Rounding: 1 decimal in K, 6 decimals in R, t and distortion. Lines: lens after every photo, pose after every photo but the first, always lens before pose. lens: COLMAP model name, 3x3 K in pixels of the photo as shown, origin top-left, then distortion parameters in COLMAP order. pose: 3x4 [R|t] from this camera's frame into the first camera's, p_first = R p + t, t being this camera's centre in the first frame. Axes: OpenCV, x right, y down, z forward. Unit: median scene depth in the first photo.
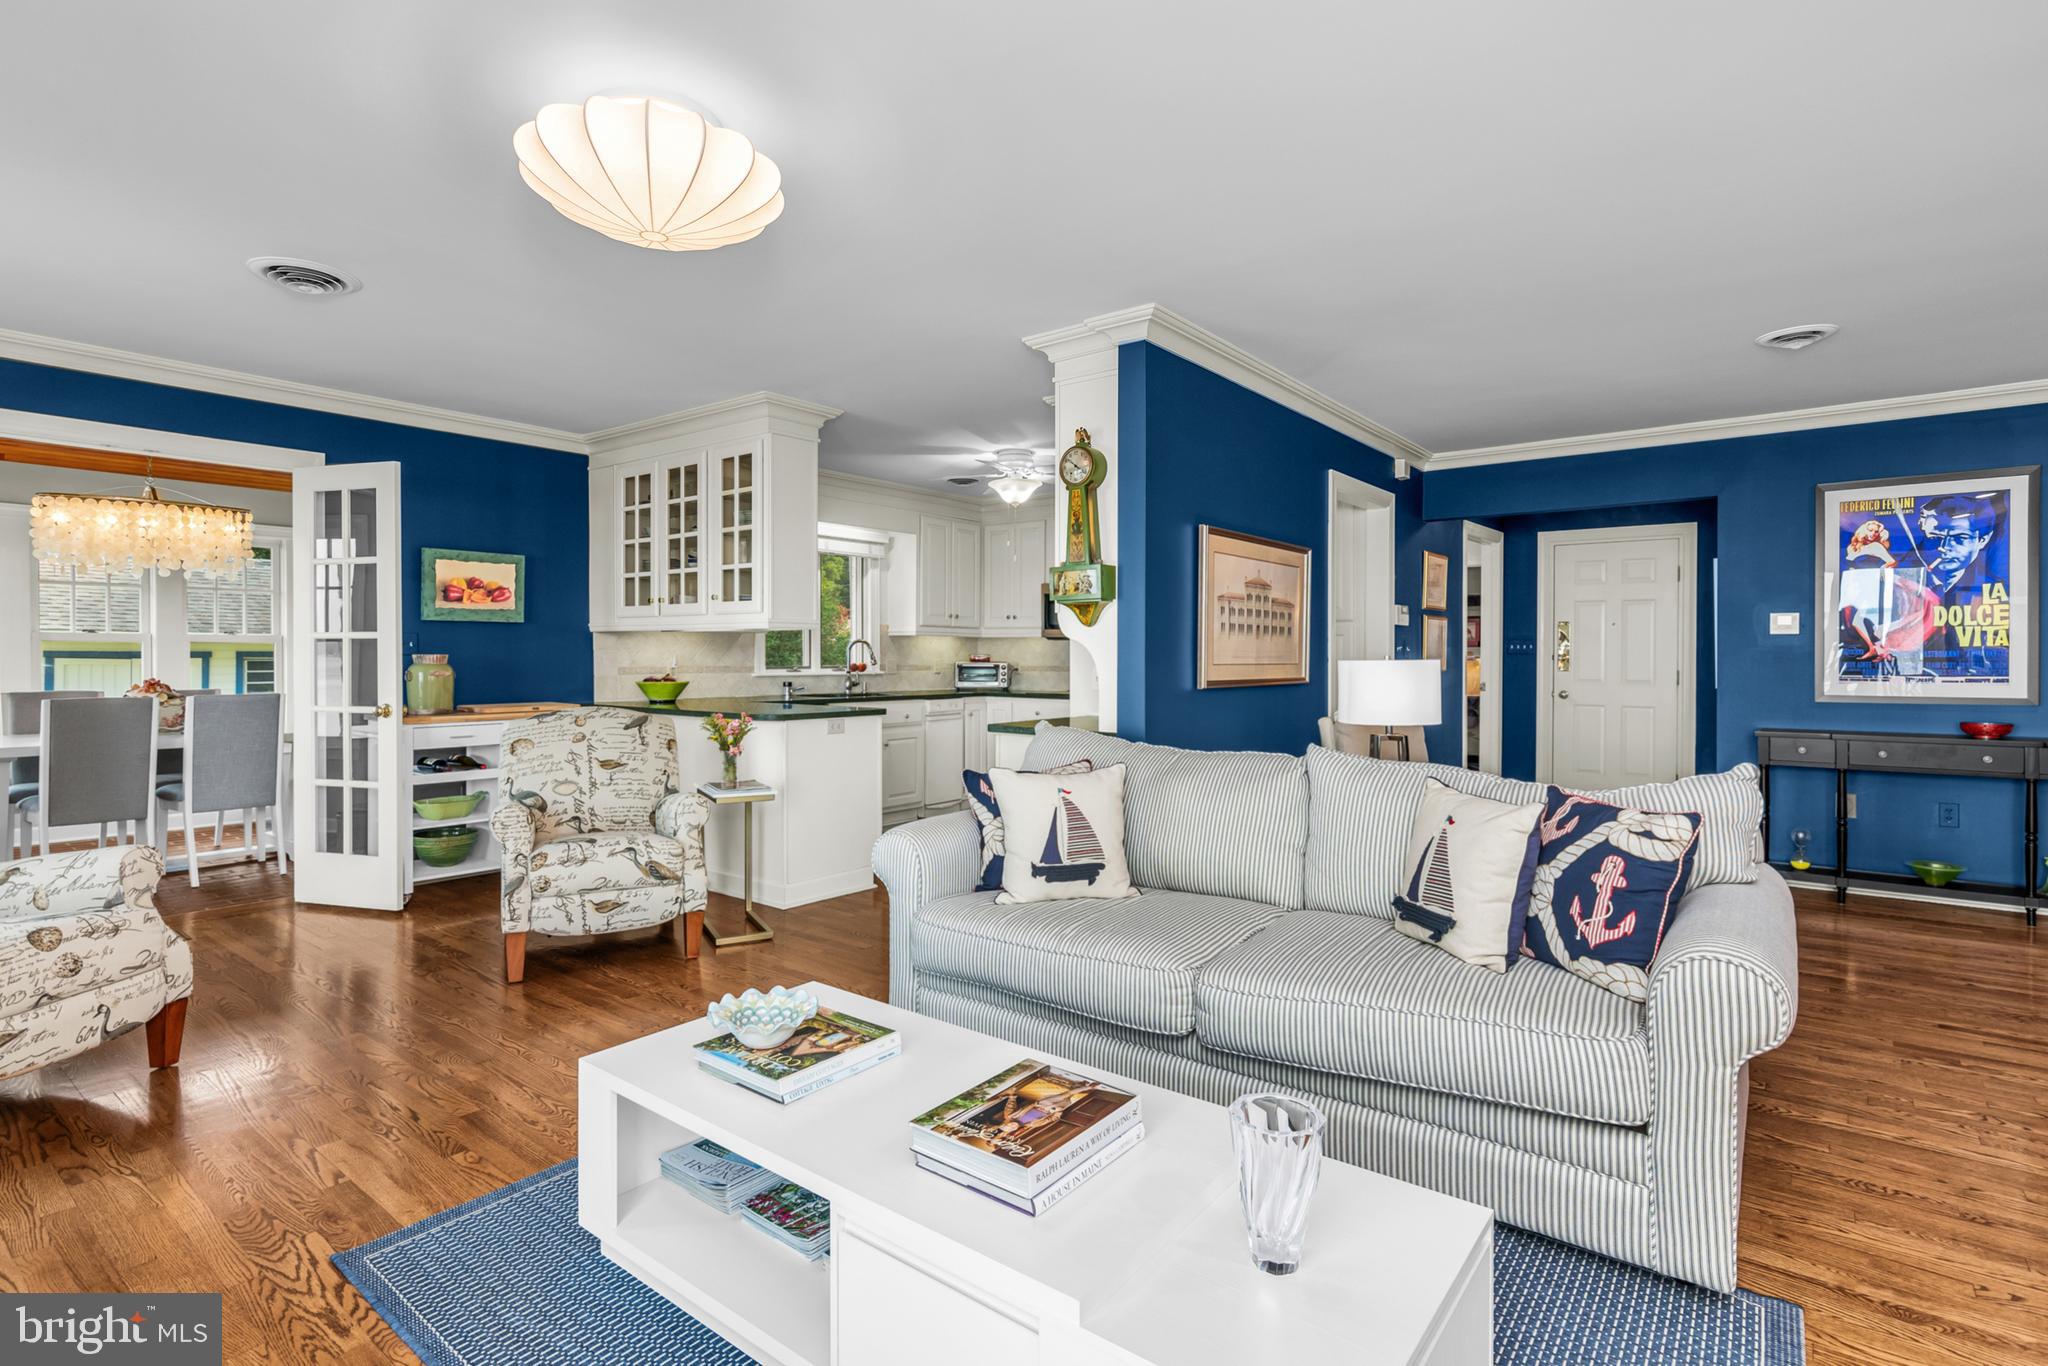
lens RADIAL K [[1003.5, 0, 1010.8], [0, 1003.5, 664.6], [0, 0, 1]] dist [0.000470, 0.001009]
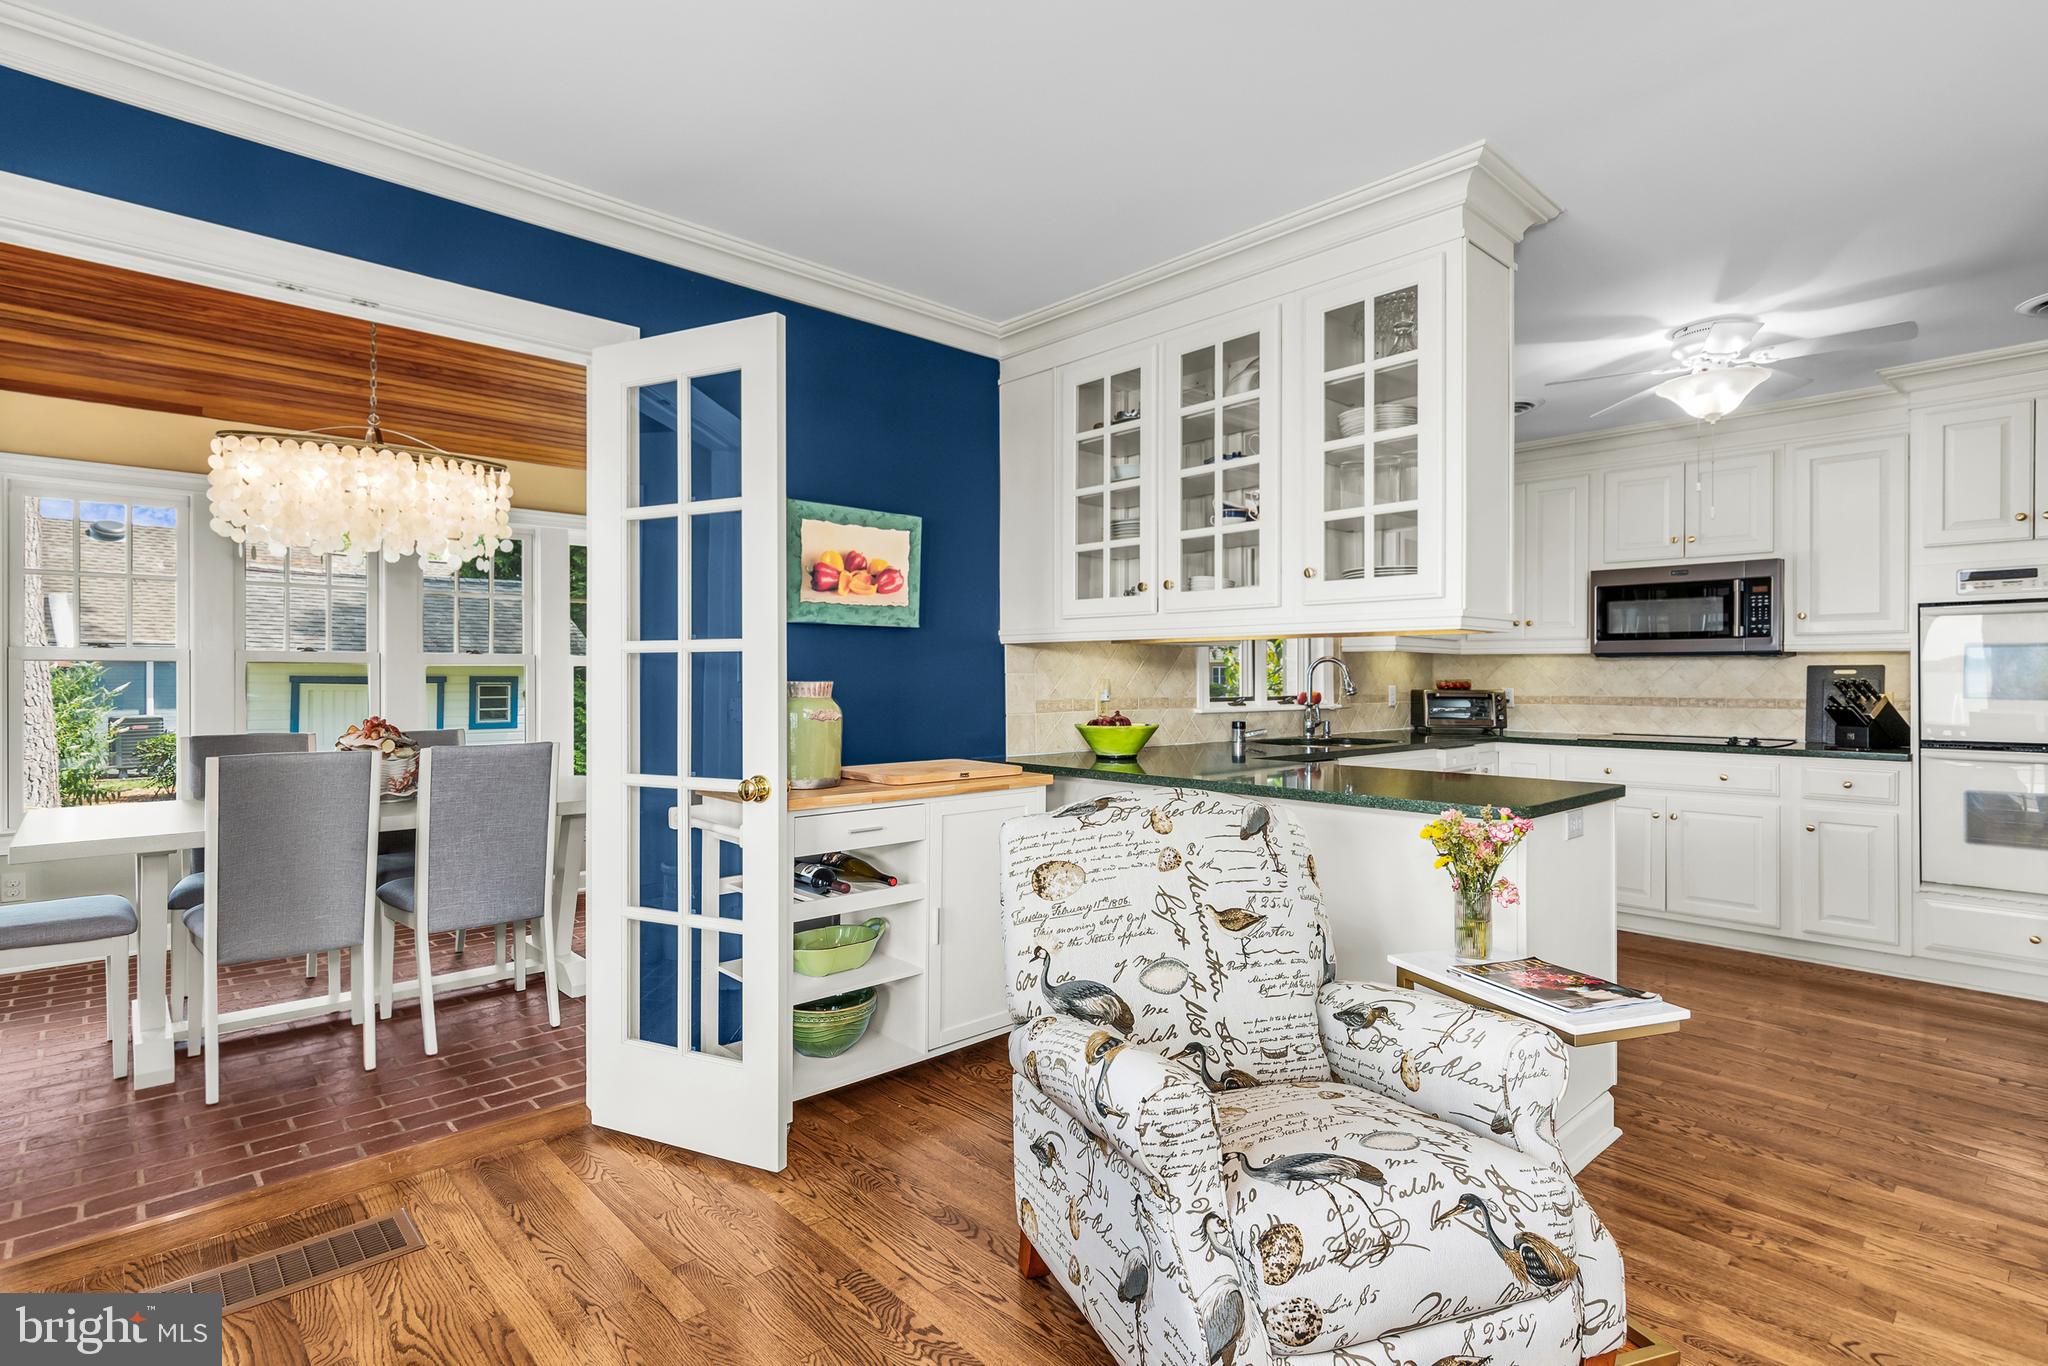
lens RADIAL K [[1010.0, 0, 1013.1], [0, 1010.0, 681.4], [0, 0, 1]] dist [0.001626, 0.000562]
pose [[0.987457, -0.000041, -0.157886, -0.341582], [-0.001092, 0.999974, -0.007089, -0.005521], [0.157882, 0.007173, 0.987432, 0.417393]]
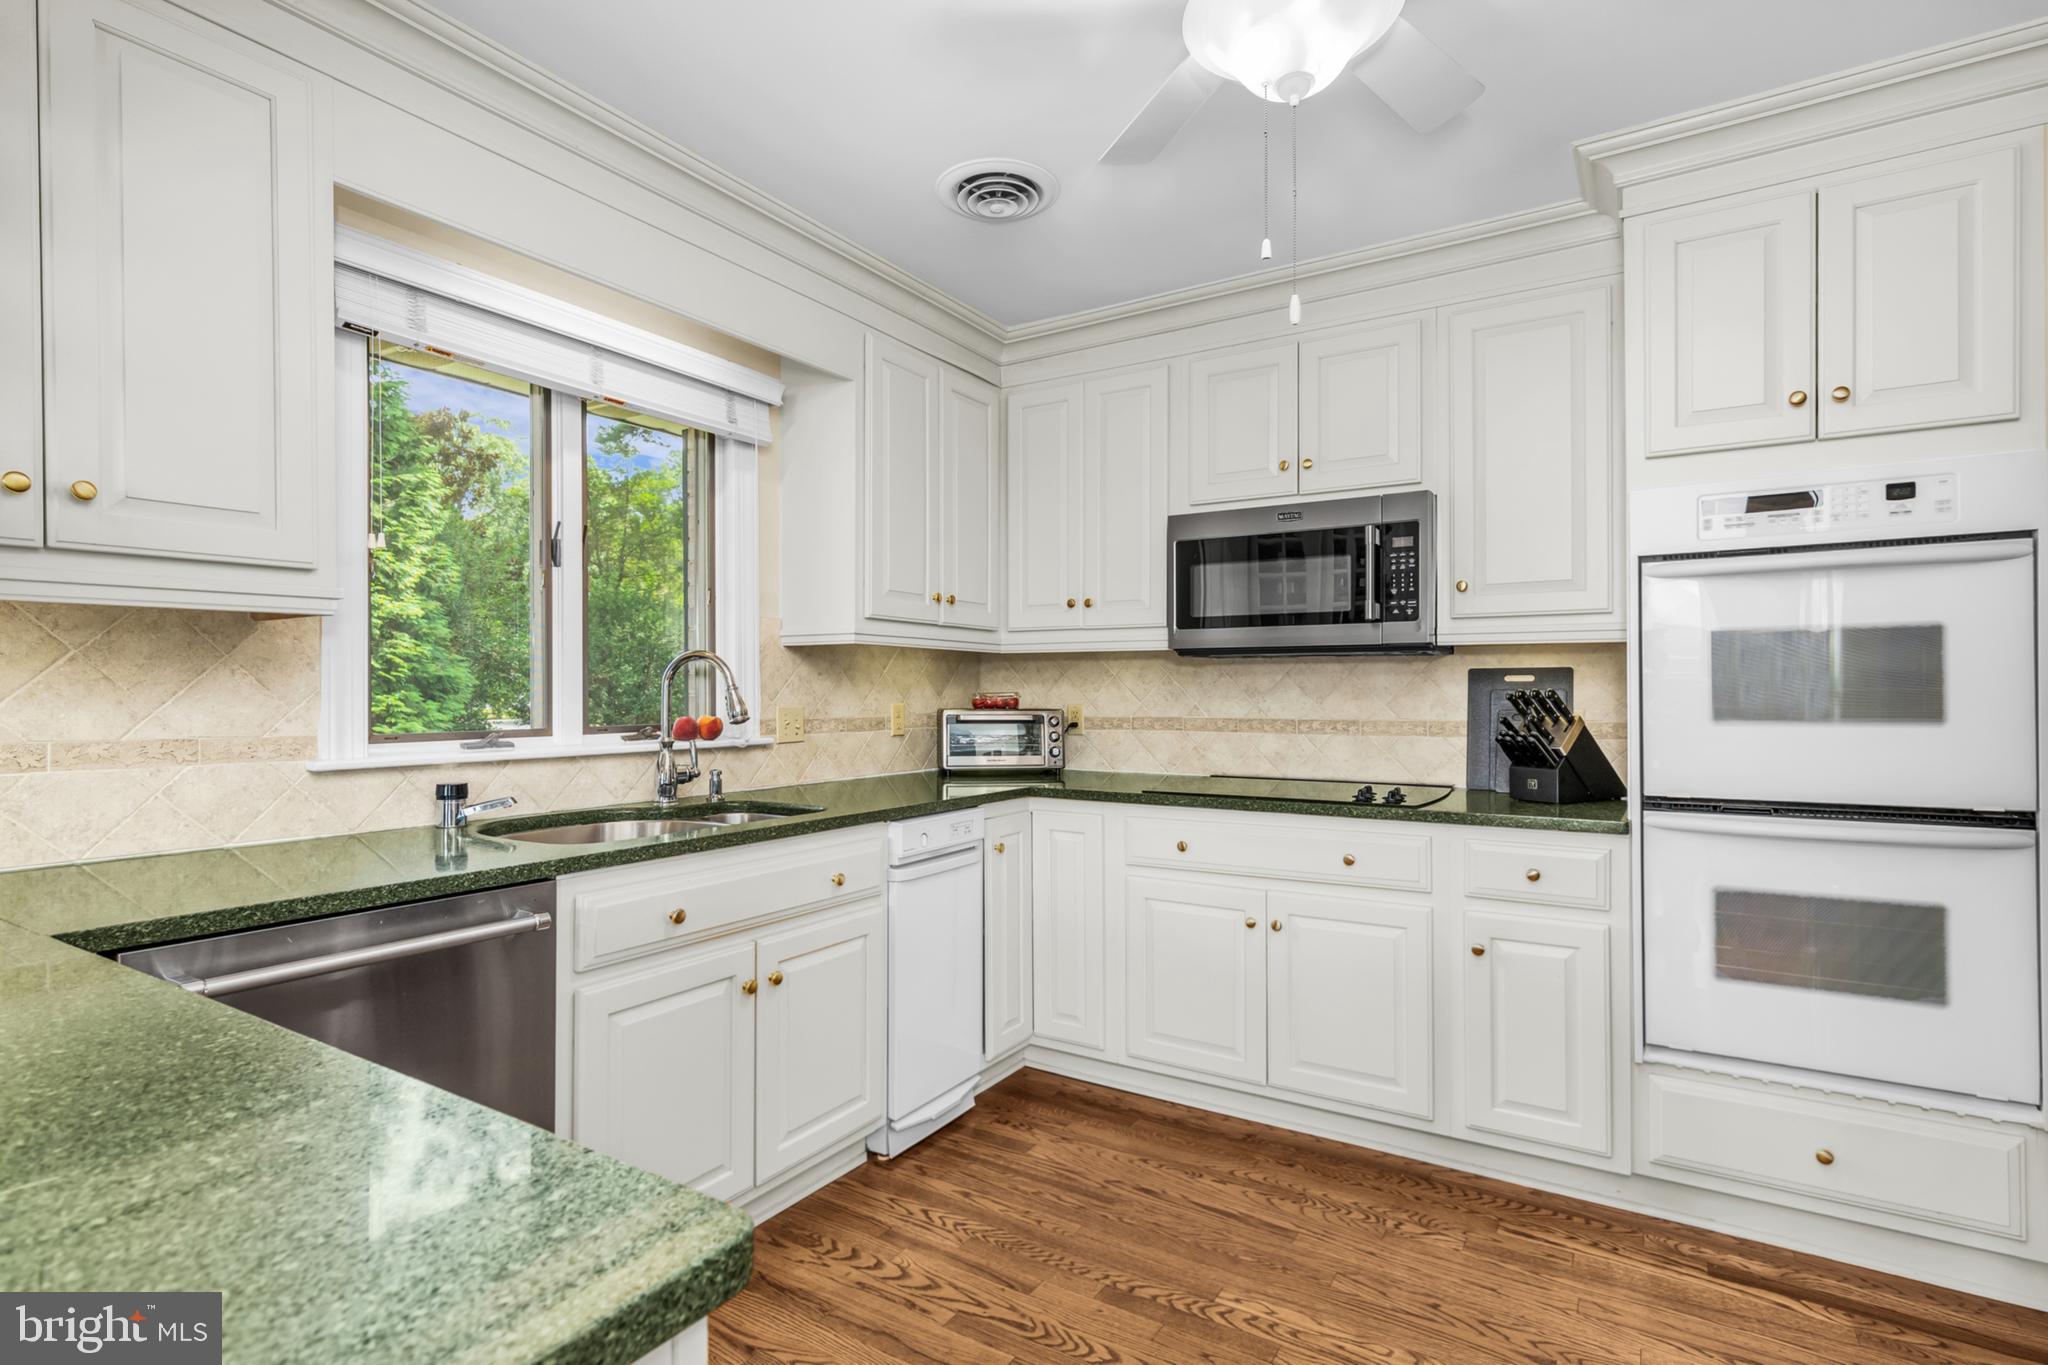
lens RADIAL K [[1020.1, 0, 1028.1], [0, 1020.1, 696.2], [0, 0, 1]] dist [-0.002195, -0.000068]
pose [[0.993752, -0.004888, 0.111500, -0.103192], [0.005489, 0.999972, -0.005076, -0.009450], [-0.111472, 0.005656, 0.993751, 0.861823]]
